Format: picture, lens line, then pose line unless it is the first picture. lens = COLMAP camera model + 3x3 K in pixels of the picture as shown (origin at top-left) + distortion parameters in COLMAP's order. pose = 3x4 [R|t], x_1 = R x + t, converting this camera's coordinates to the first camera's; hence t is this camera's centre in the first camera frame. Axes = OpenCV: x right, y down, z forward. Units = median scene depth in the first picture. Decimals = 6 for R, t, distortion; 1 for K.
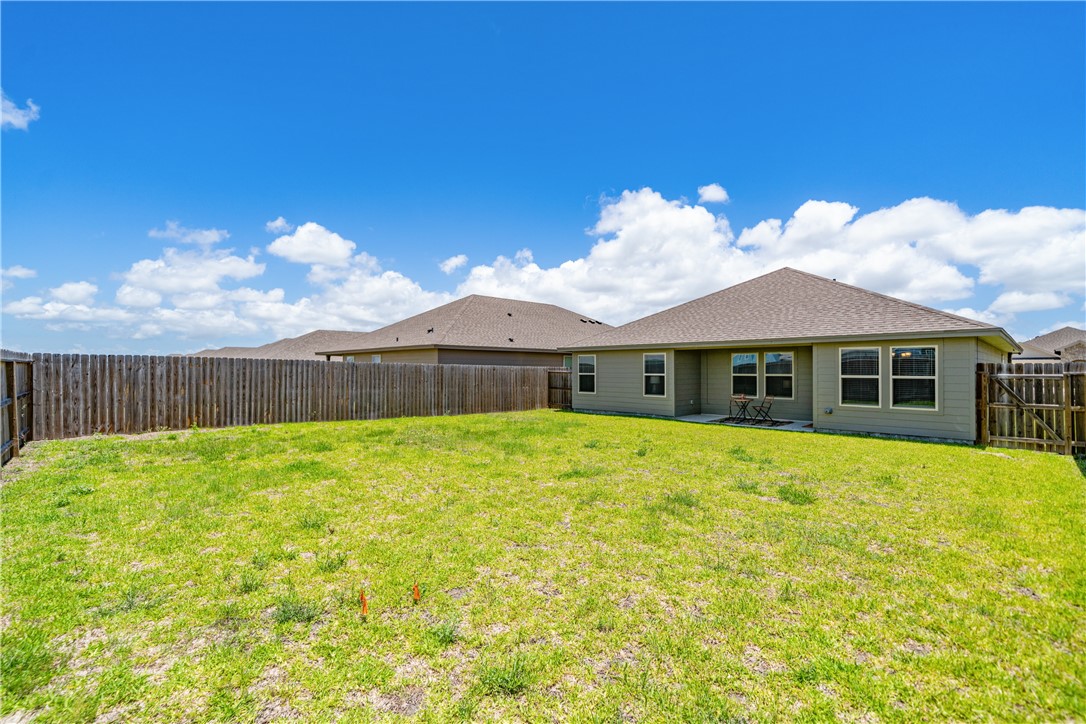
lens RADIAL K [[518.8, 0, 543.5], [0, 518.8, 368.3], [0, 0, 1]] dist [-0.001212, -0.000200]
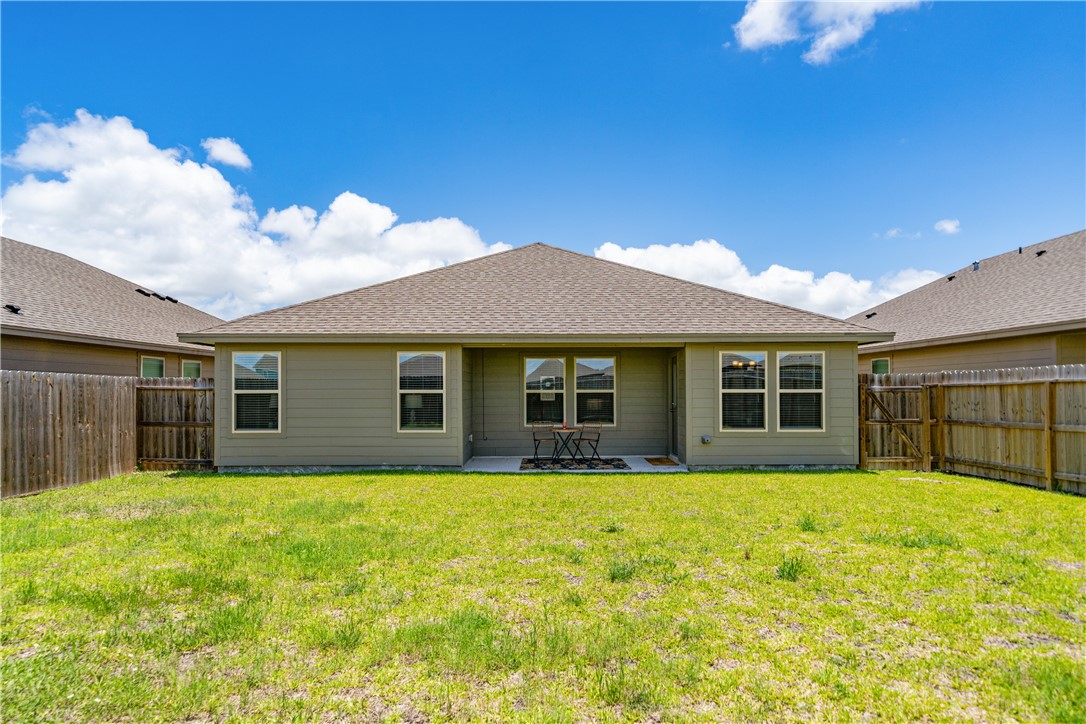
lens RADIAL K [[617.0, 0, 541.1], [0, 617.0, 387.9], [0, 0, 1]] dist [0.002845, 0.002669]
pose [[0.669452, 0.002564, 0.742851, -0.160213], [0.001340, 0.999988, -0.004659, 0.010345], [-0.742854, 0.004115, 0.669441, 0.418231]]
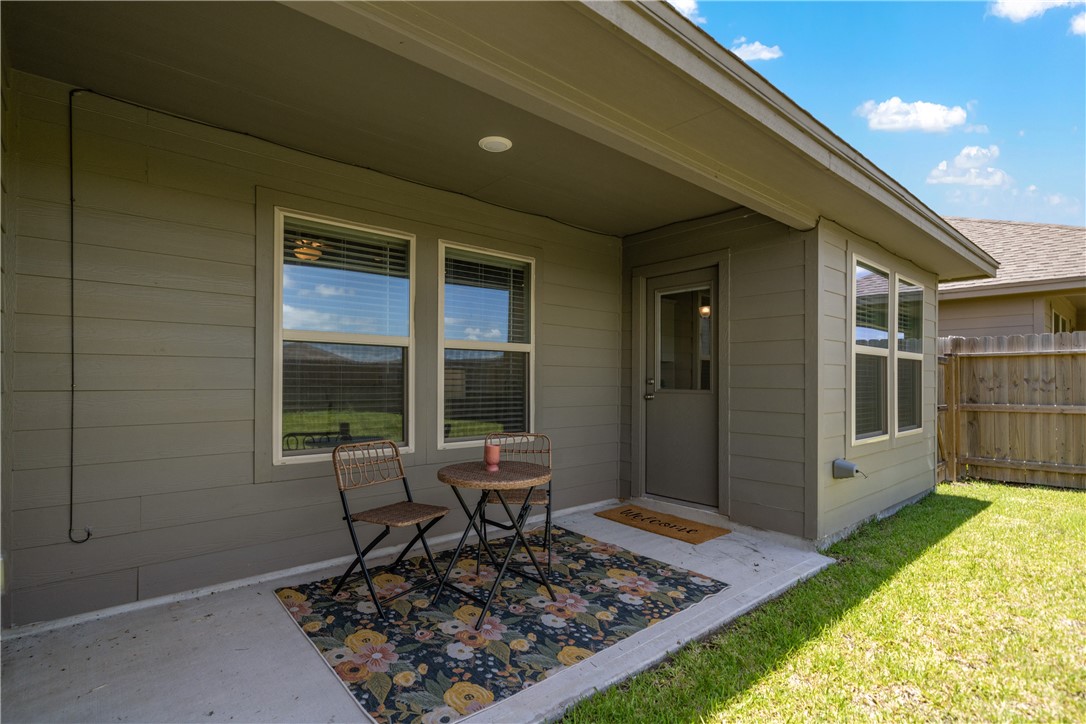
lens RADIAL K [[500.9, 0, 540.1], [0, 500.9, 376.1], [0, 0, 1]] dist [-0.000017, 0.000331]
pose [[0.049156, 0.002938, 0.998787, 0.183987], [-0.004949, 0.999984, -0.002698, 0.021721], [-0.998779, -0.004810, 0.049169, 0.805438]]
